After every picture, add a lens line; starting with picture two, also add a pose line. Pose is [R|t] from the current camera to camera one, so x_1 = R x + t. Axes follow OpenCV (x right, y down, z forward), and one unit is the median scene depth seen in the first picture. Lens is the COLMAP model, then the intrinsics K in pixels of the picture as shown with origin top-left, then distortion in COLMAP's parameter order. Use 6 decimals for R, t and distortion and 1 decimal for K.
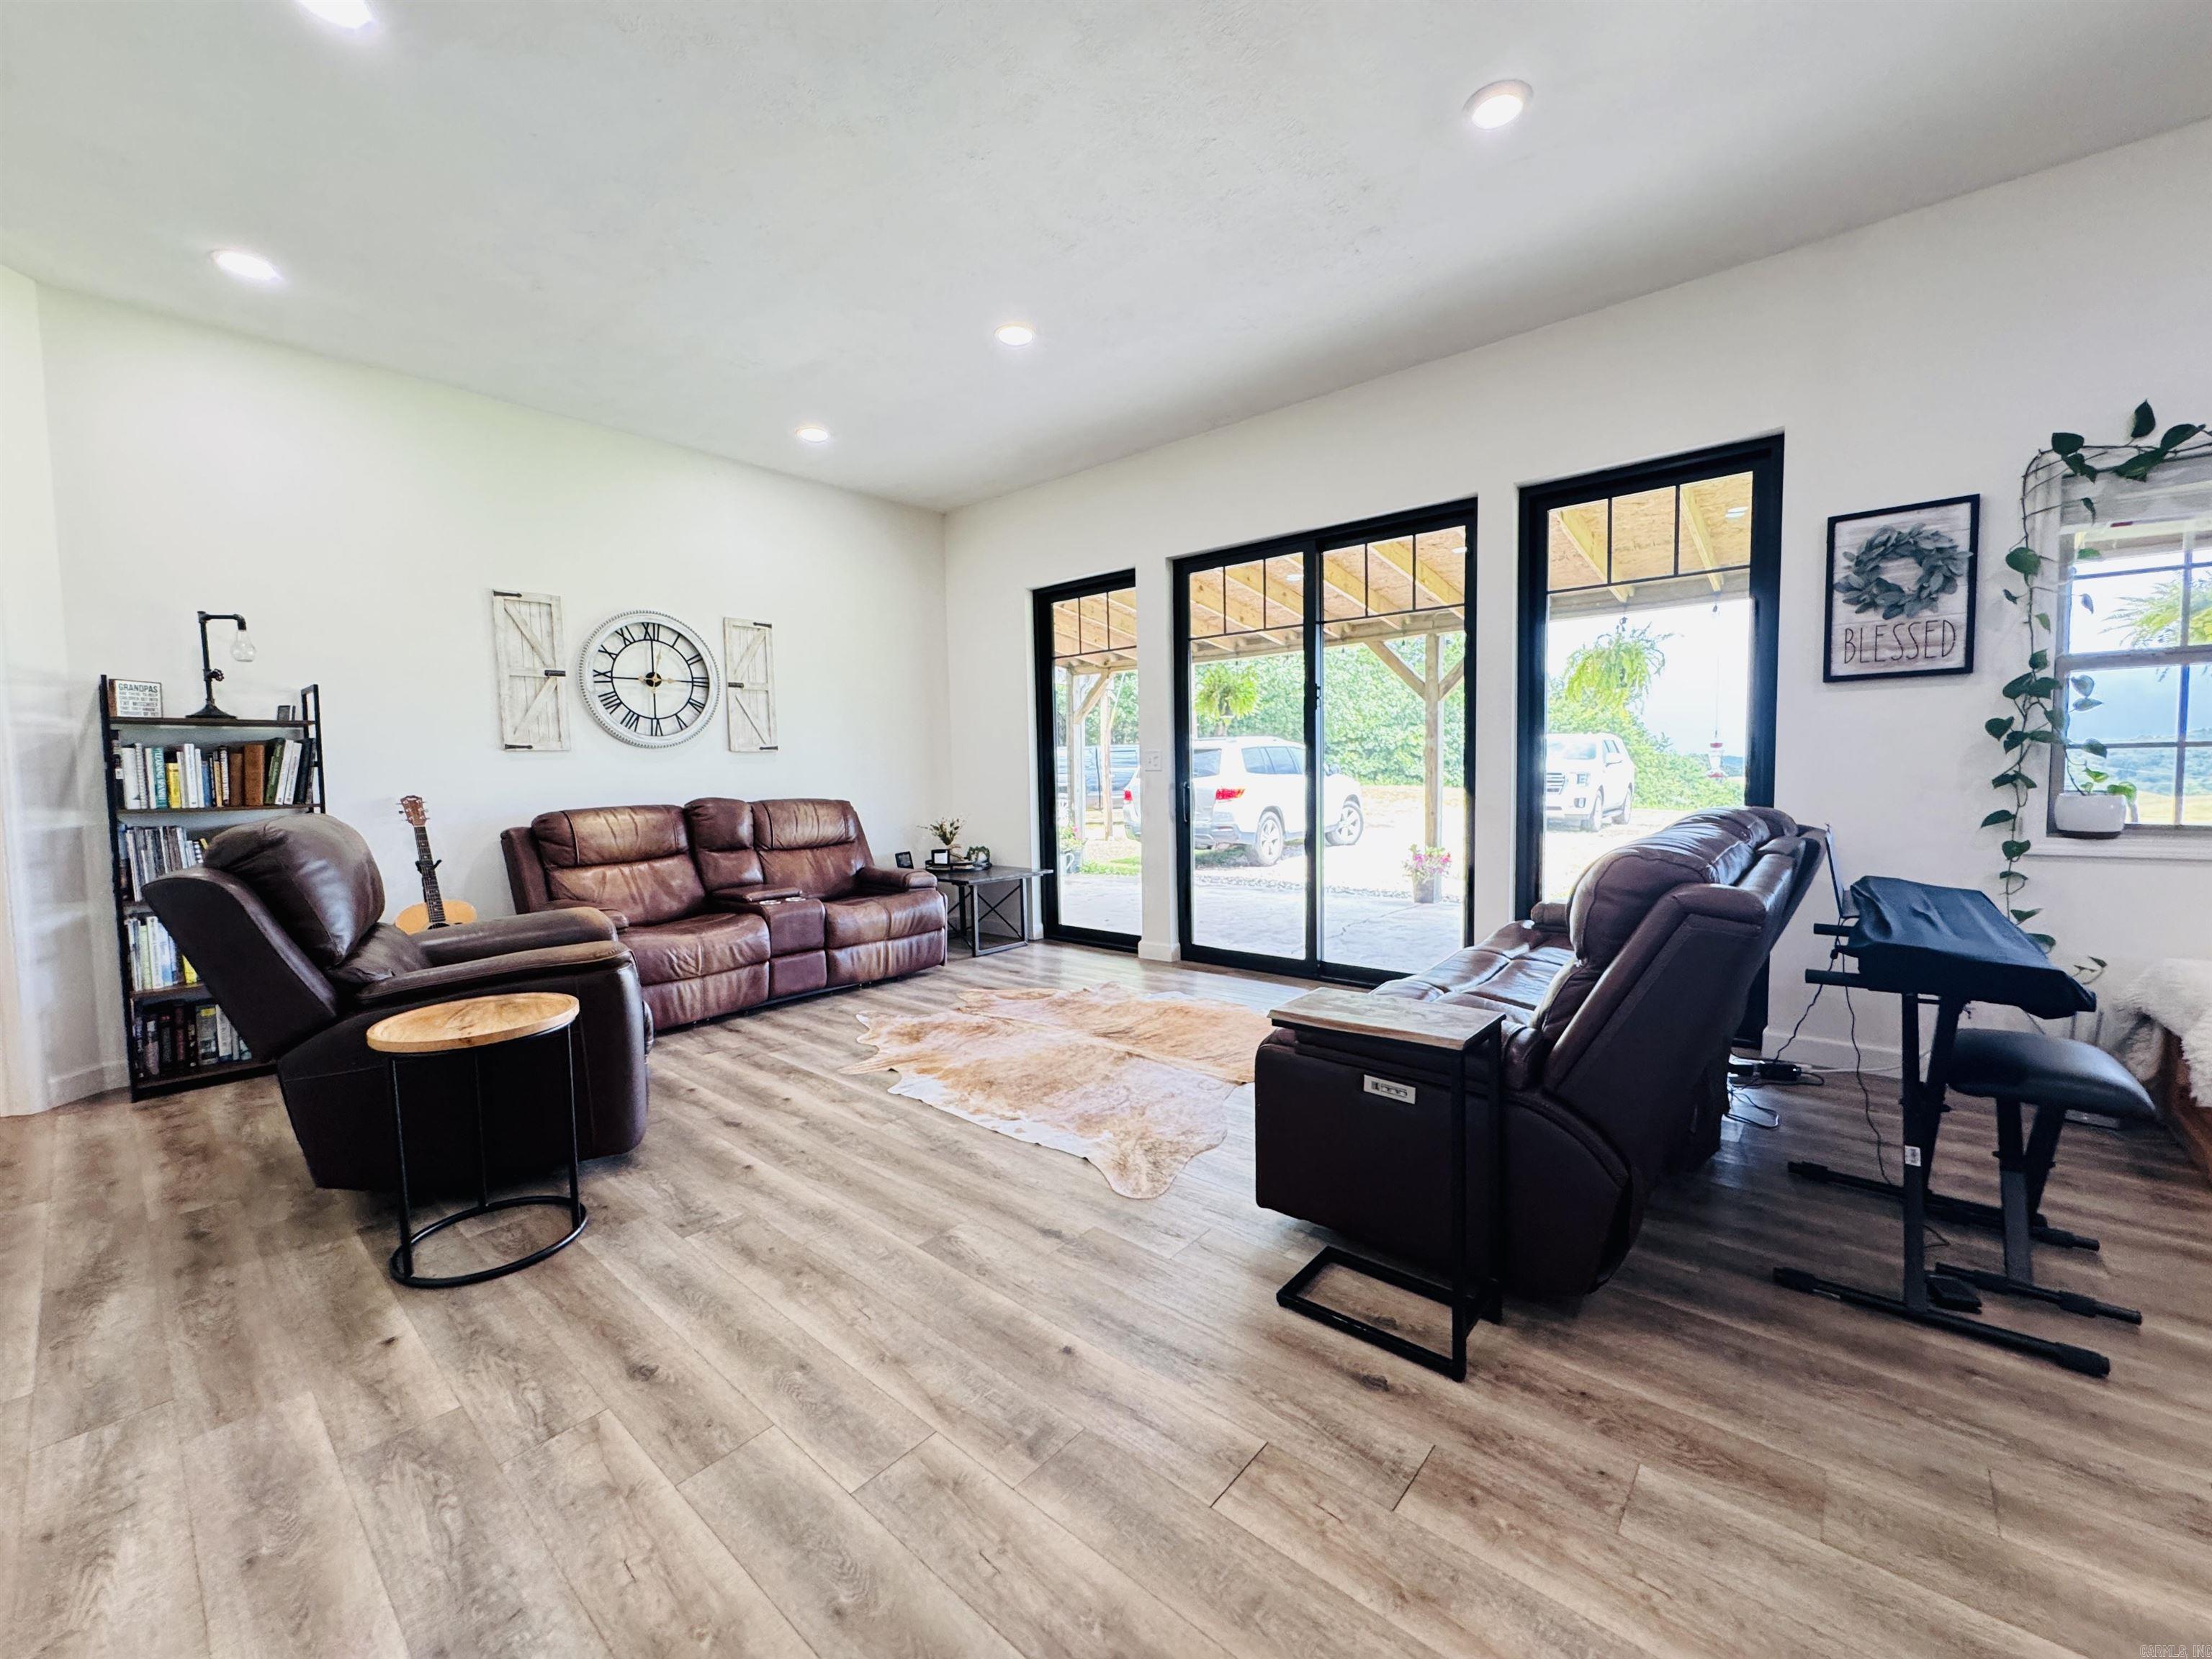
lens RADIAL K [[884.7, 0, 1104.4], [0, 884.7, 819.1], [0, 0, 1]] dist [-0.000550, -0.000312]
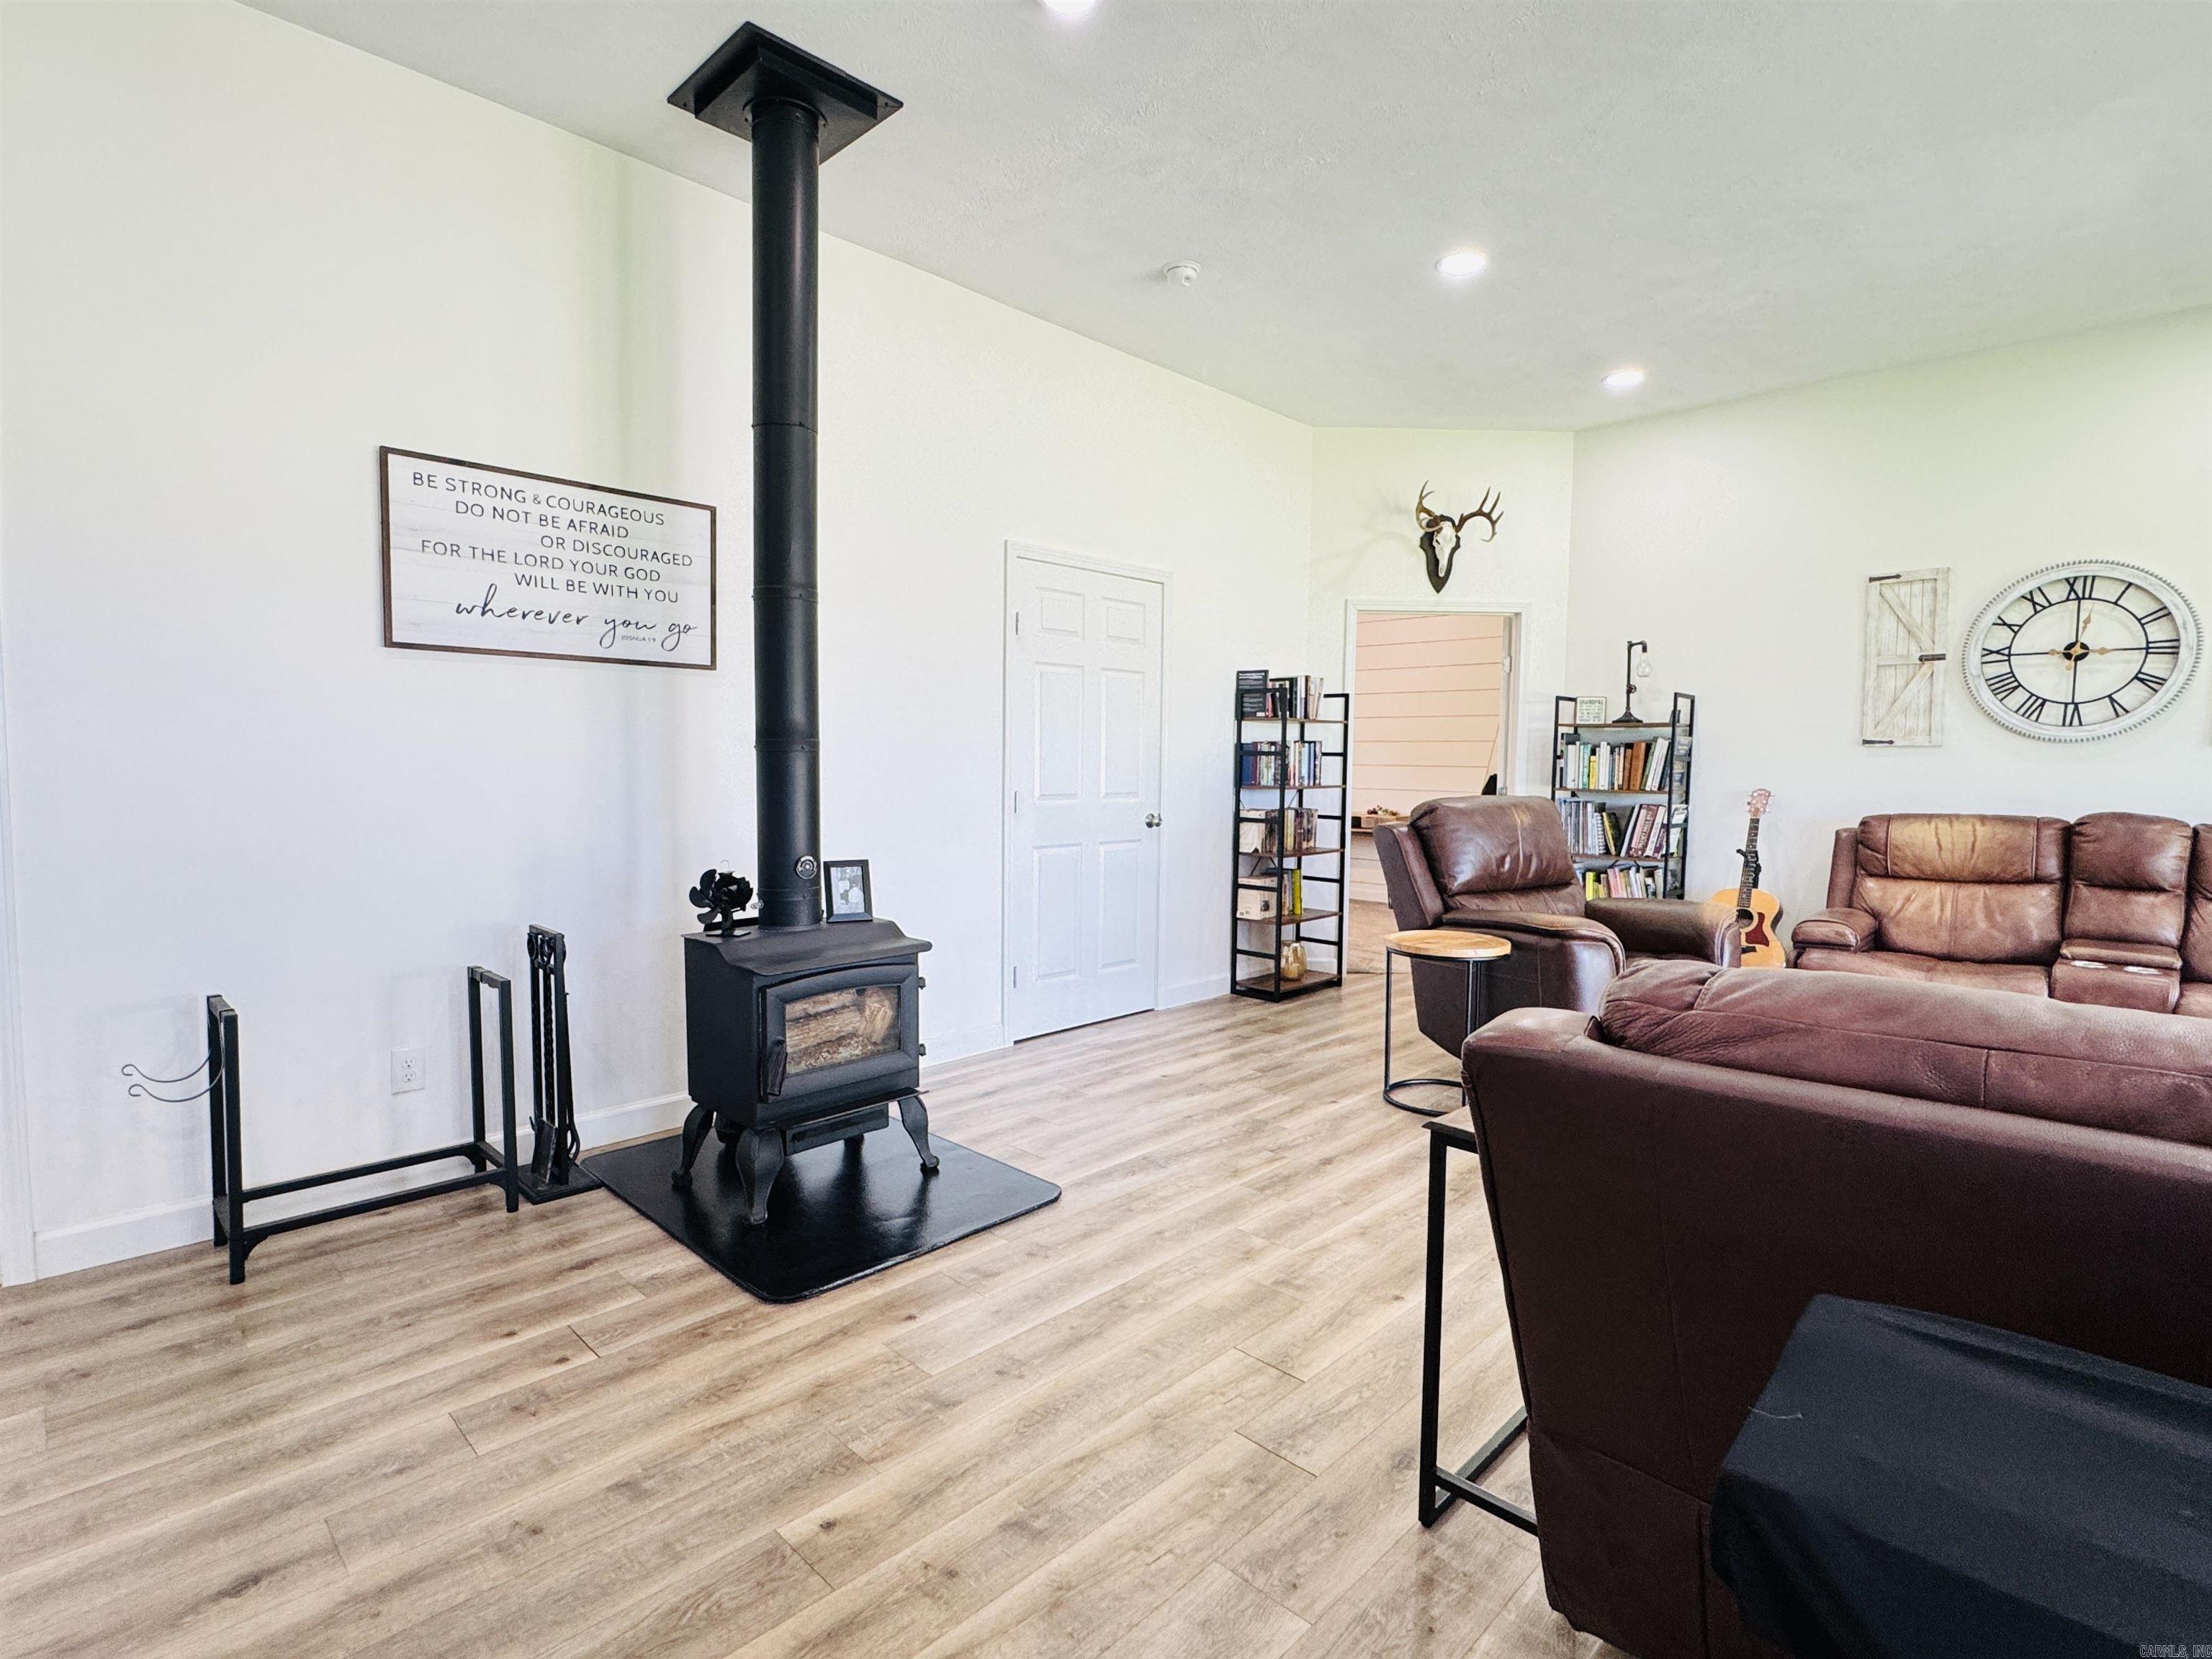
lens RADIAL K [[1090.9, 0, 1101.0], [0, 1090.9, 827.5], [0, 0, 1]] dist [-0.001614, -0.001433]
pose [[-0.066885, 0.080605, -0.994500, 0.540372], [-0.067329, 0.994095, 0.085100, -0.035975], [0.995486, 0.072651, -0.061063, 0.272460]]
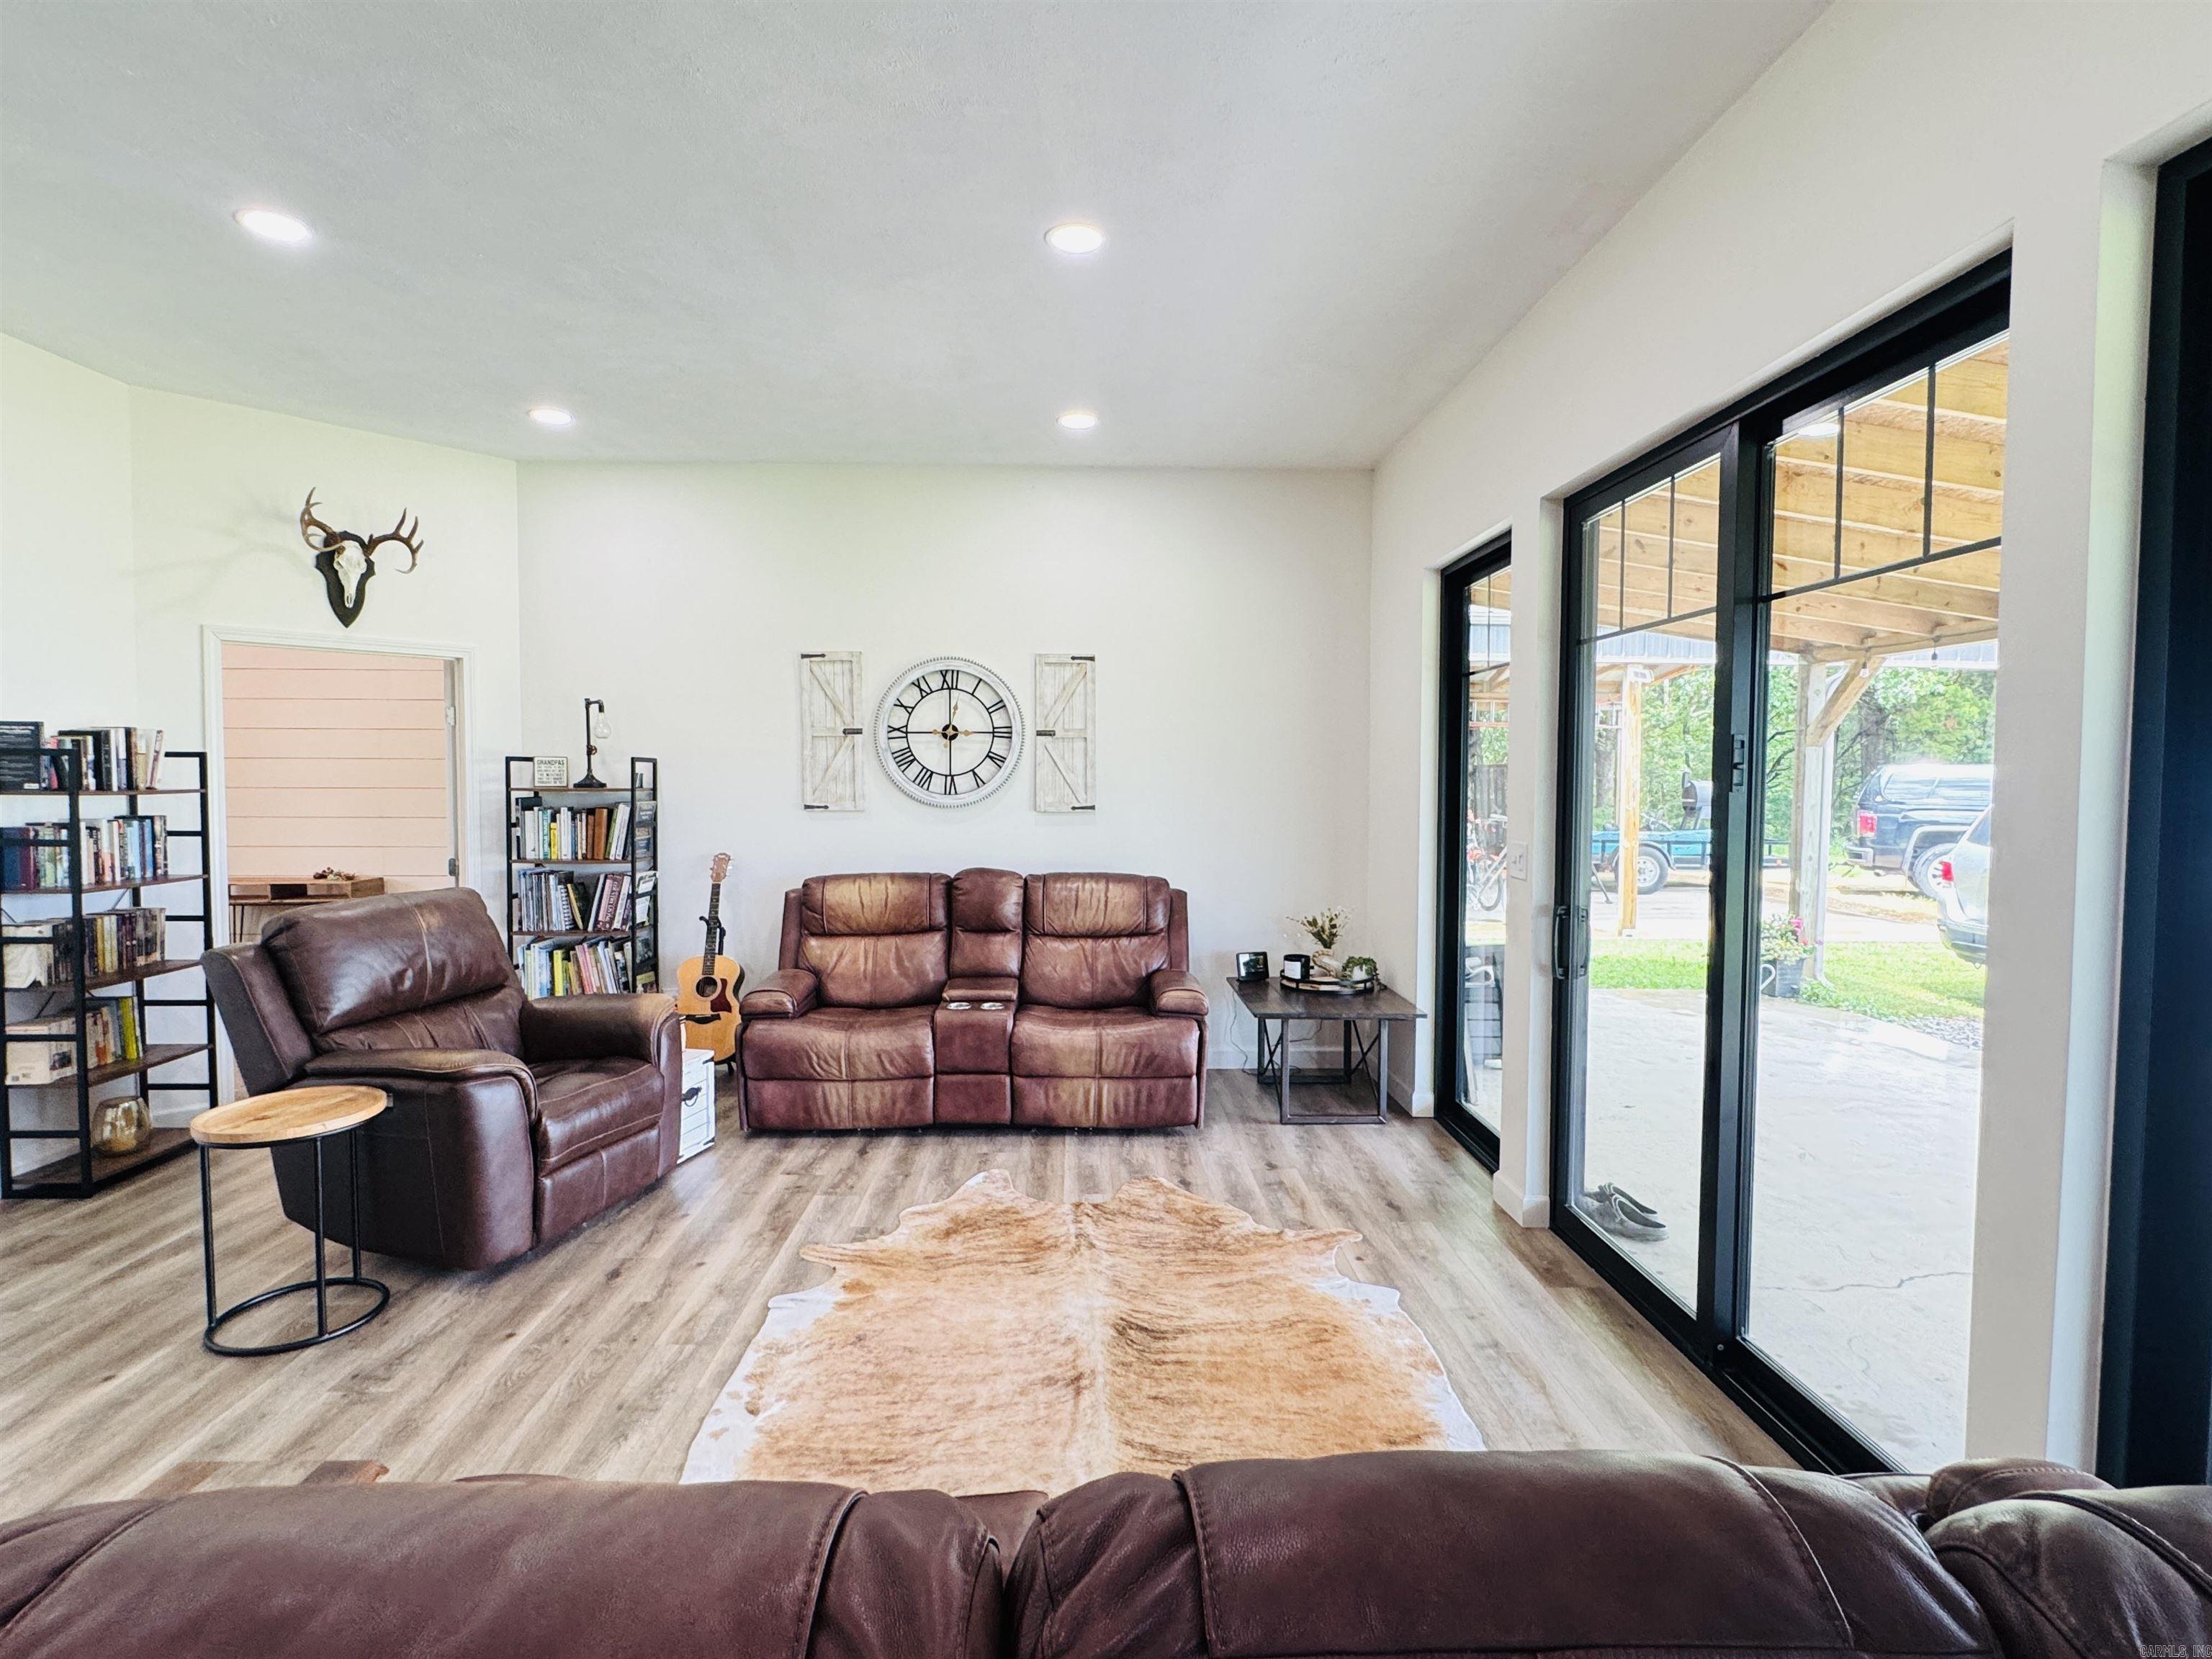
lens RADIAL K [[1090.9, 0, 1103.0], [0, 1090.9, 824.2], [0, 0, 1]] dist [-0.001614, -0.001433]
pose [[0.673321, 0.053597, -0.737405, 0.473676], [-0.057964, 0.998126, 0.019620, -0.107210], [0.737075, 0.029532, 0.675166, 0.414692]]
